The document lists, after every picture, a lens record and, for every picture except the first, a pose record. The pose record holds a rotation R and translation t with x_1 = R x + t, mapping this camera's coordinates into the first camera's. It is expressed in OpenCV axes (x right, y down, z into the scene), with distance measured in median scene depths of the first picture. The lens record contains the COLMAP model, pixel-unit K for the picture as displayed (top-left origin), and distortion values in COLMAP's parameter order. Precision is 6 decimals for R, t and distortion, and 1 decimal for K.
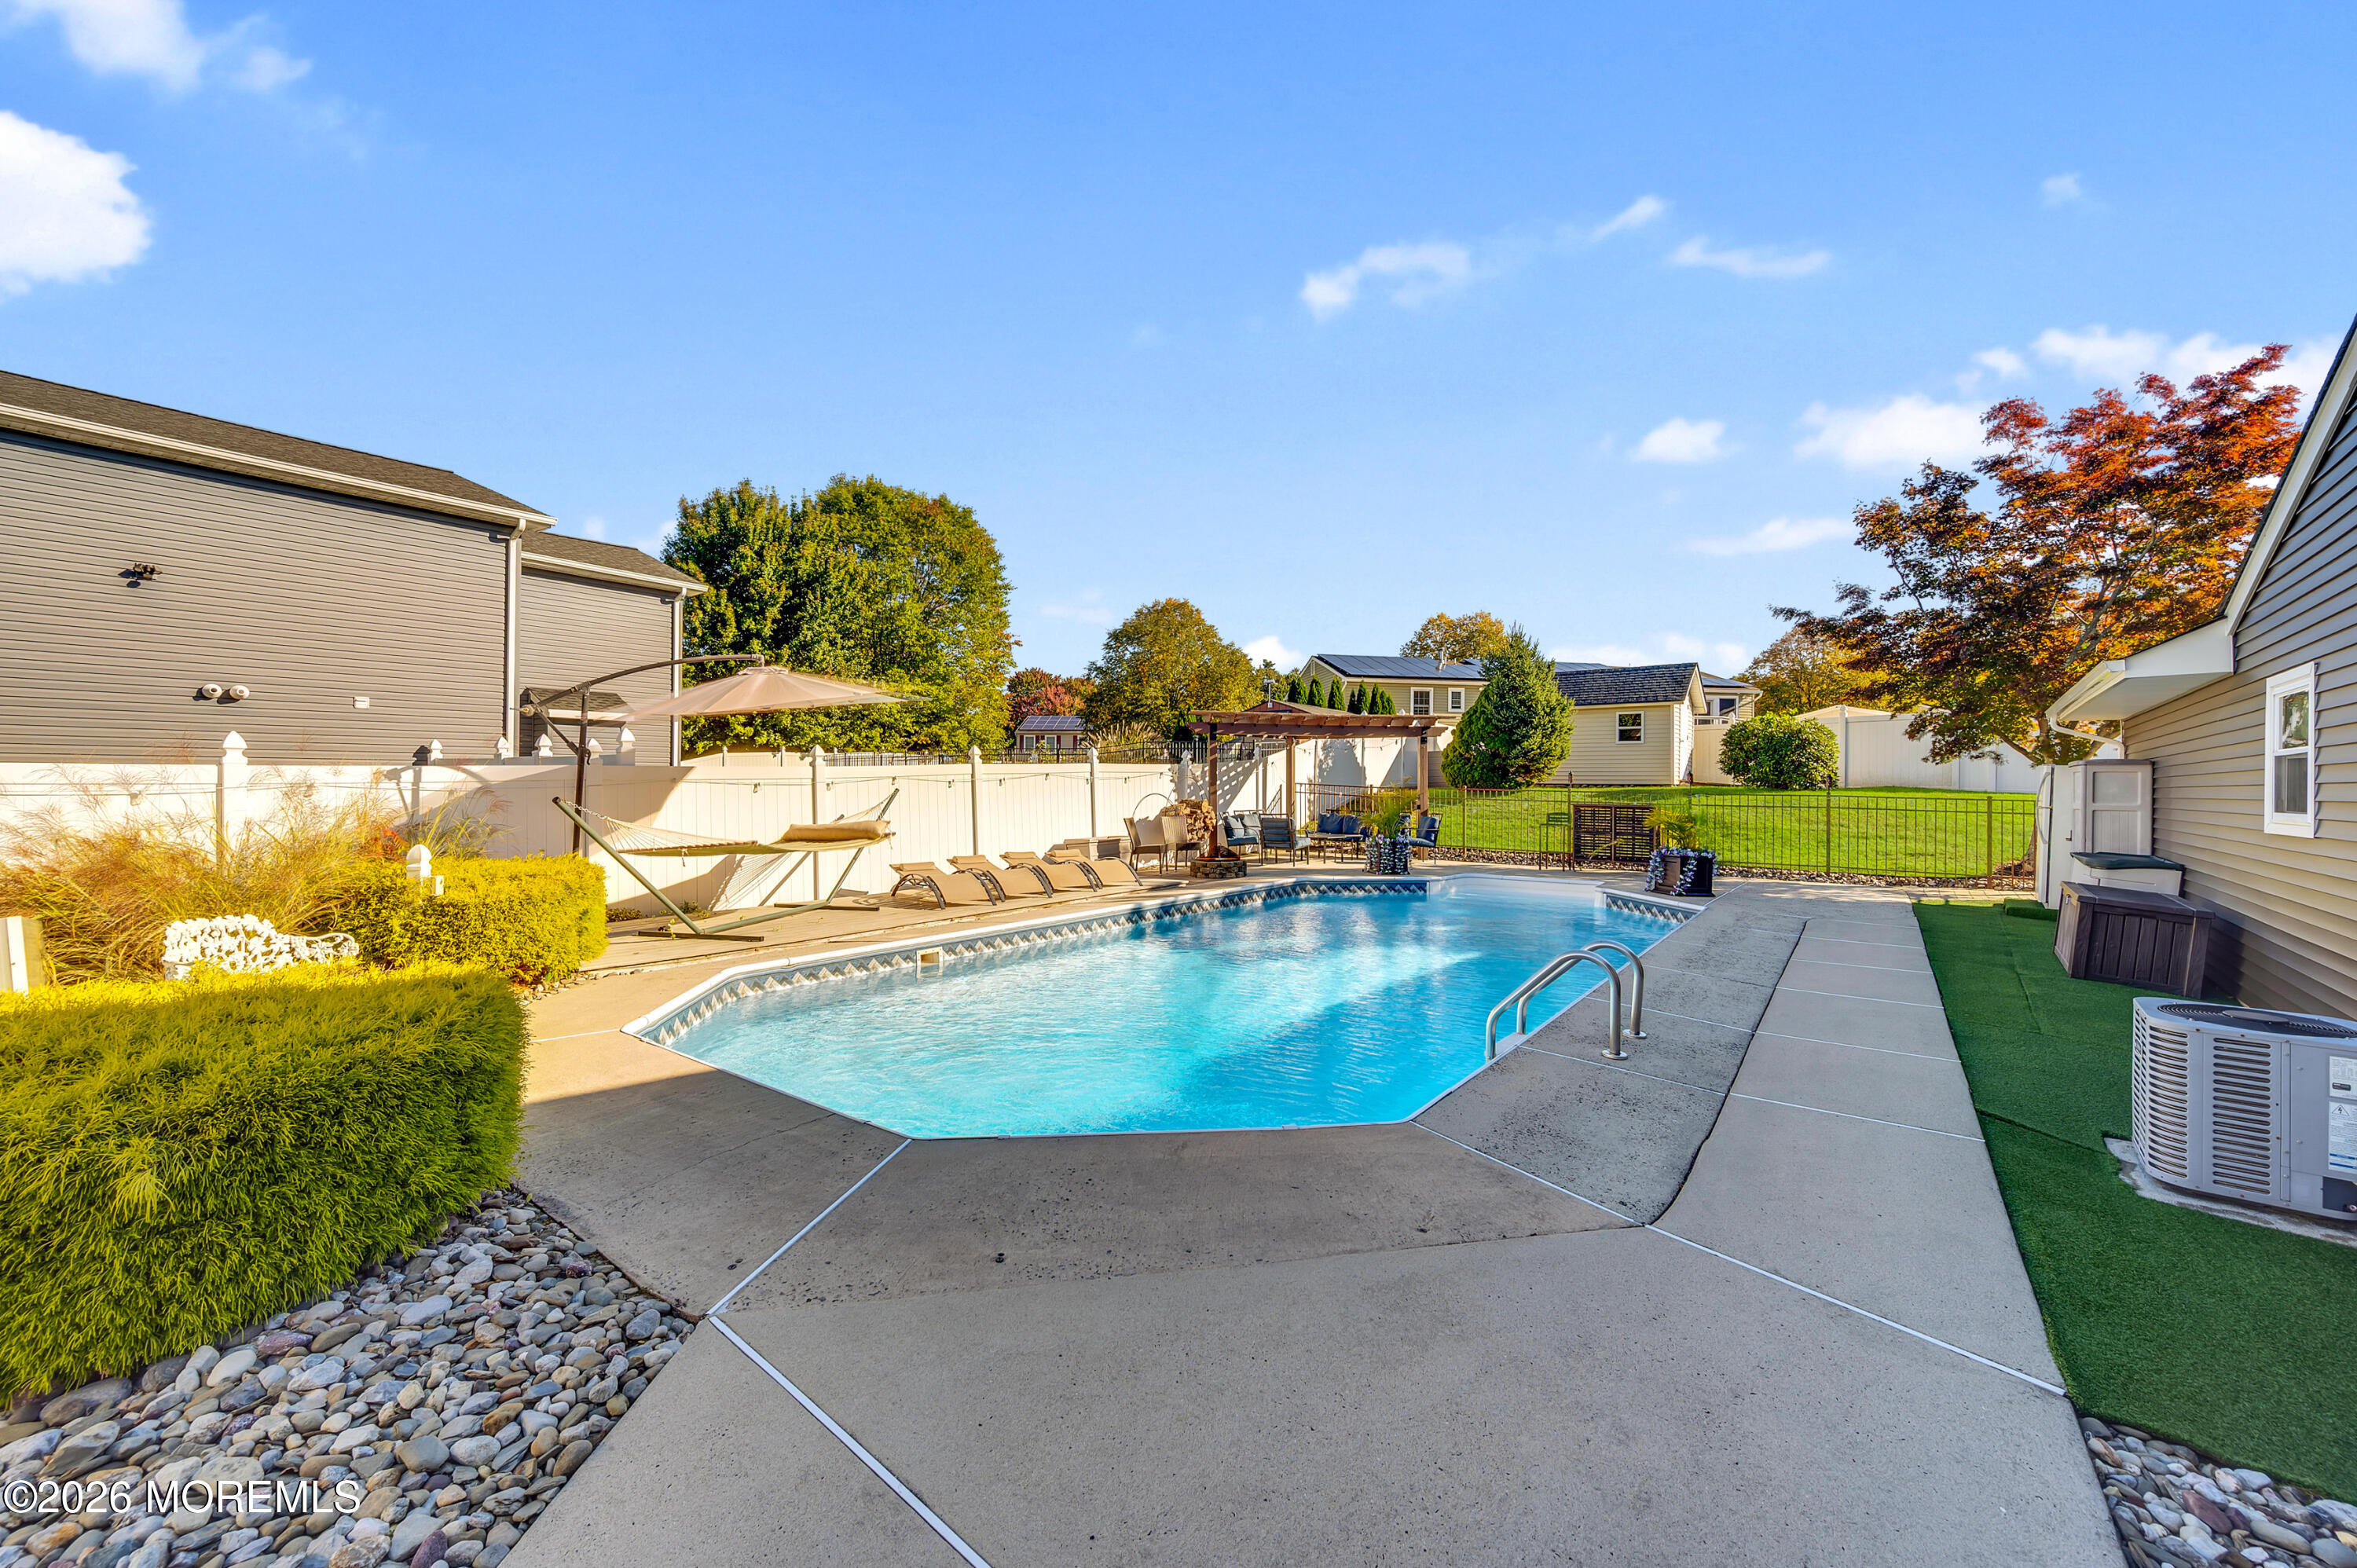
lens RADIAL K [[937.4, 0, 1182.7], [0, 937.4, 781.6], [0, 0, 1]] dist [0.013993, 0.000026]
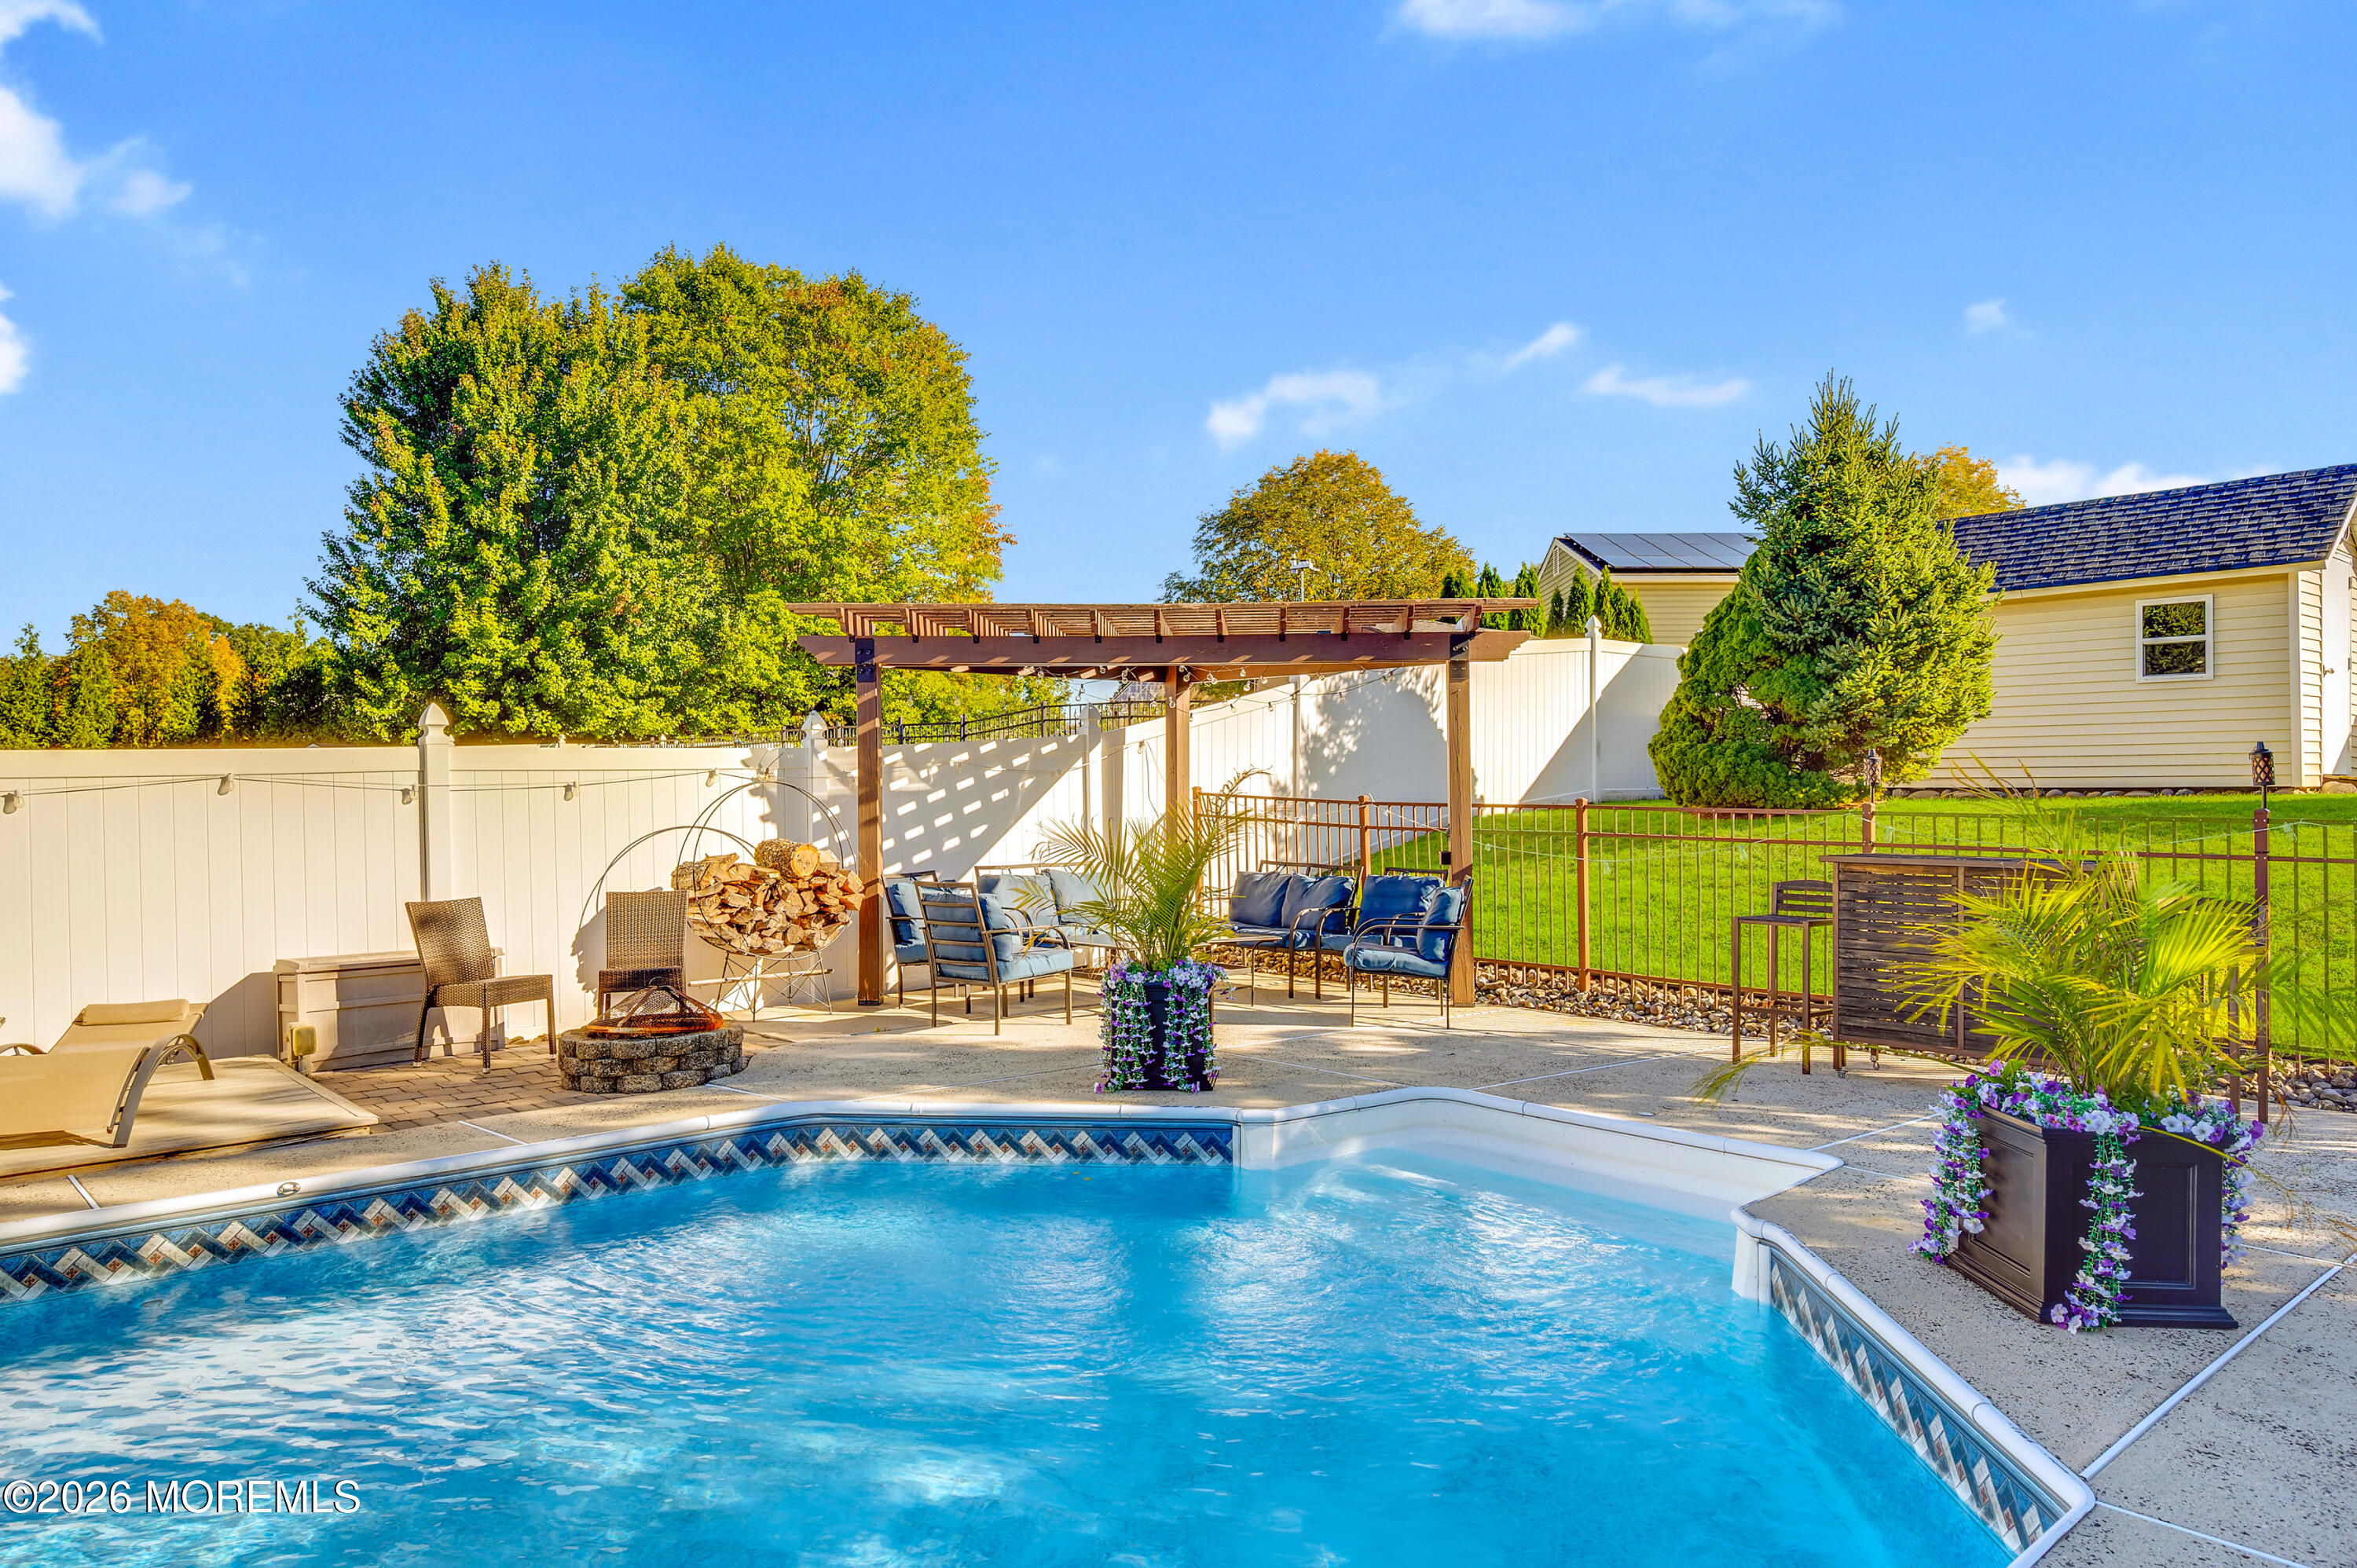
lens RADIAL K [[1556.1, 0, 1173.3], [0, 1556.1, 743.3], [0, 0, 1]] dist [0.024853, -0.000225]
pose [[0.981276, -0.015807, -0.191958, 0.113921], [0.009832, 0.999438, -0.032040, 0.000569], [0.192356, 0.029553, 0.980880, 0.171023]]
